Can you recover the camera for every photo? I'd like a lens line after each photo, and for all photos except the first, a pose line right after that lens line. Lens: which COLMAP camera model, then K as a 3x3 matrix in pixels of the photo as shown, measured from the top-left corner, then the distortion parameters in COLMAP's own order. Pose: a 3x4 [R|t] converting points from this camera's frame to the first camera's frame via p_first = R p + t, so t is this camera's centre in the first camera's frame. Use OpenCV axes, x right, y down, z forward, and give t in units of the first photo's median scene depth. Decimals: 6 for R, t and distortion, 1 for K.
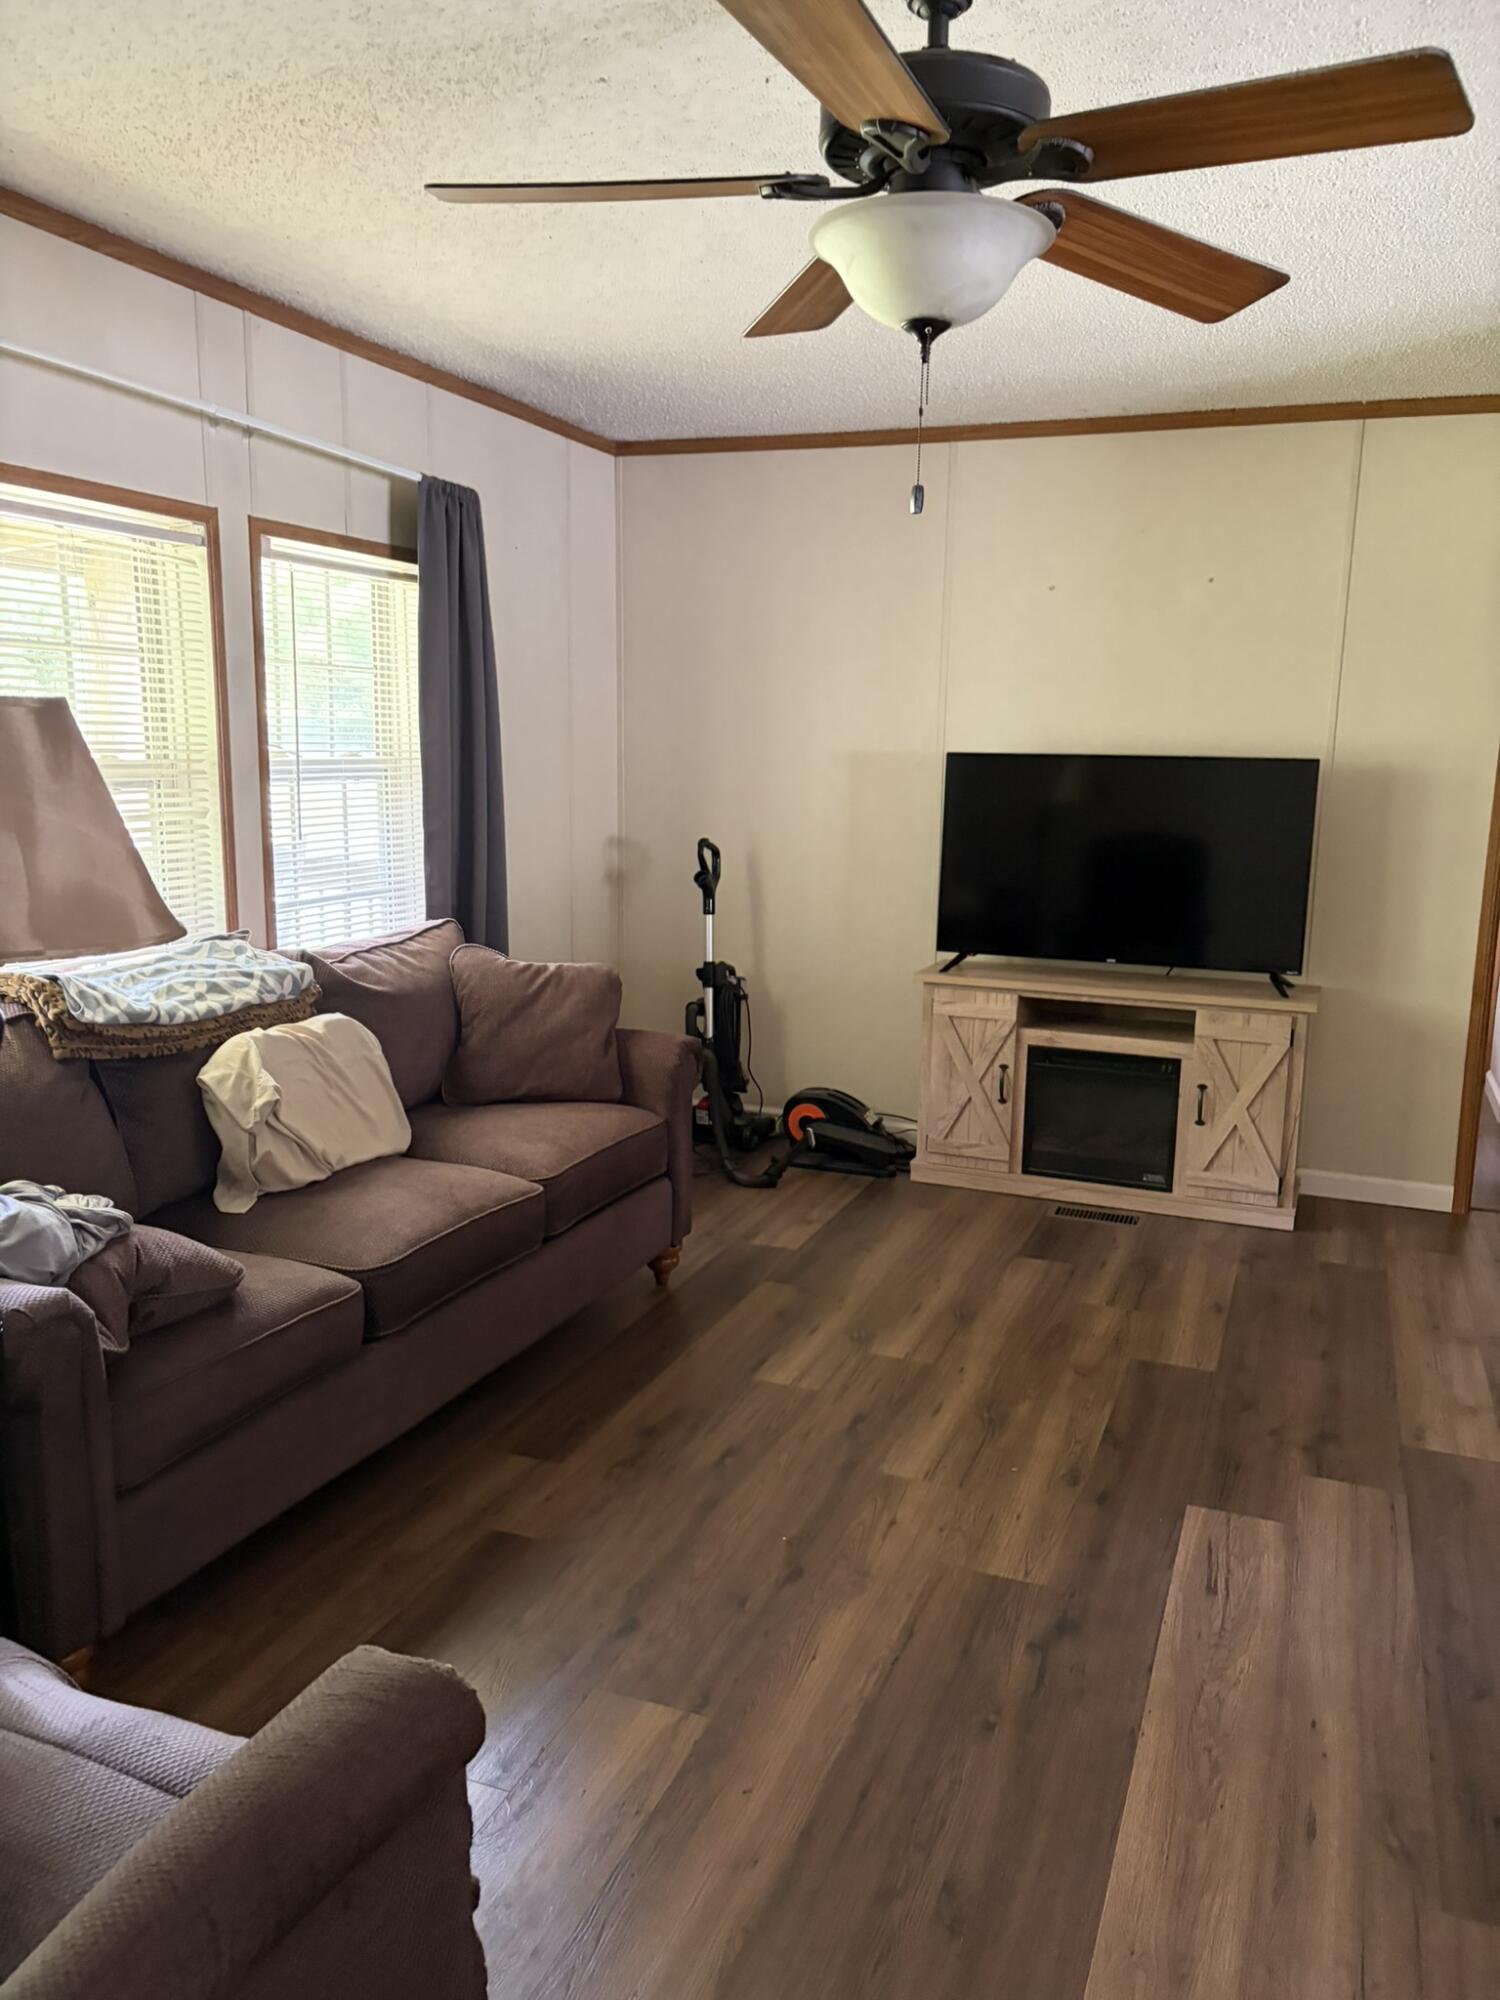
lens RADIAL K [[1506.3, 0, 761.1], [0, 1506.3, 1020.6], [0, 0, 1]] dist [0.023328, -0.050636]
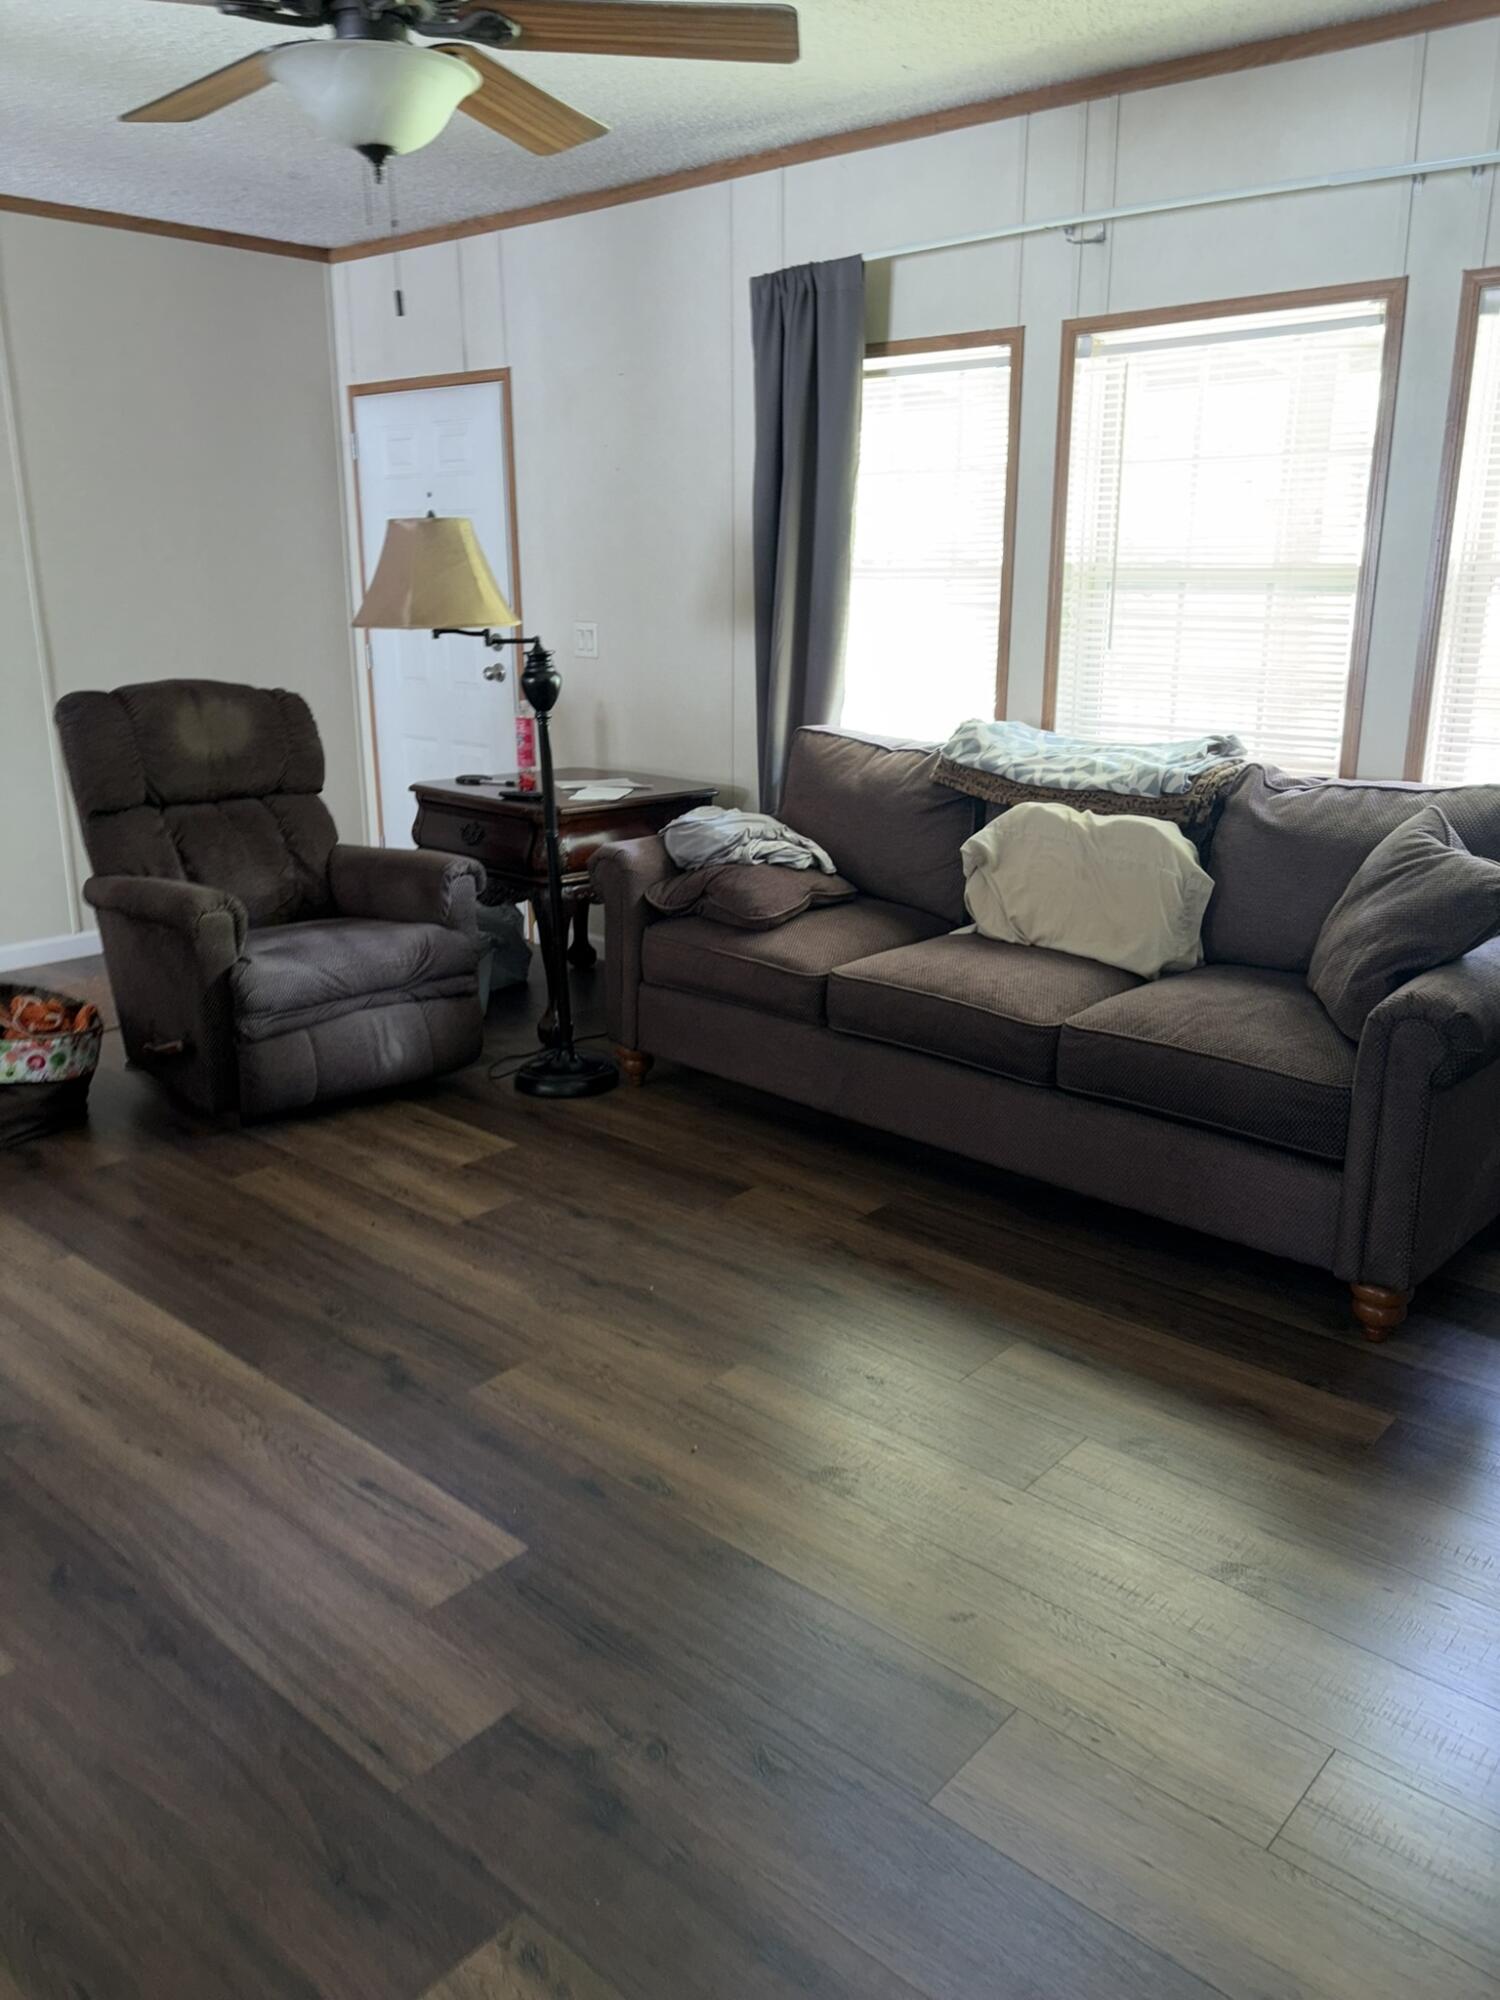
lens RADIAL K [[1504.6, 0, 750.0], [0, 1504.6, 1000.0], [0, 0, 1]] dist [0.033232, -0.061394]
pose [[-0.357439, 0.240557, -0.902424, 0.907125], [-0.176258, 0.931519, 0.318127, -0.200558], [0.917153, 0.272770, -0.290561, 1.322622]]
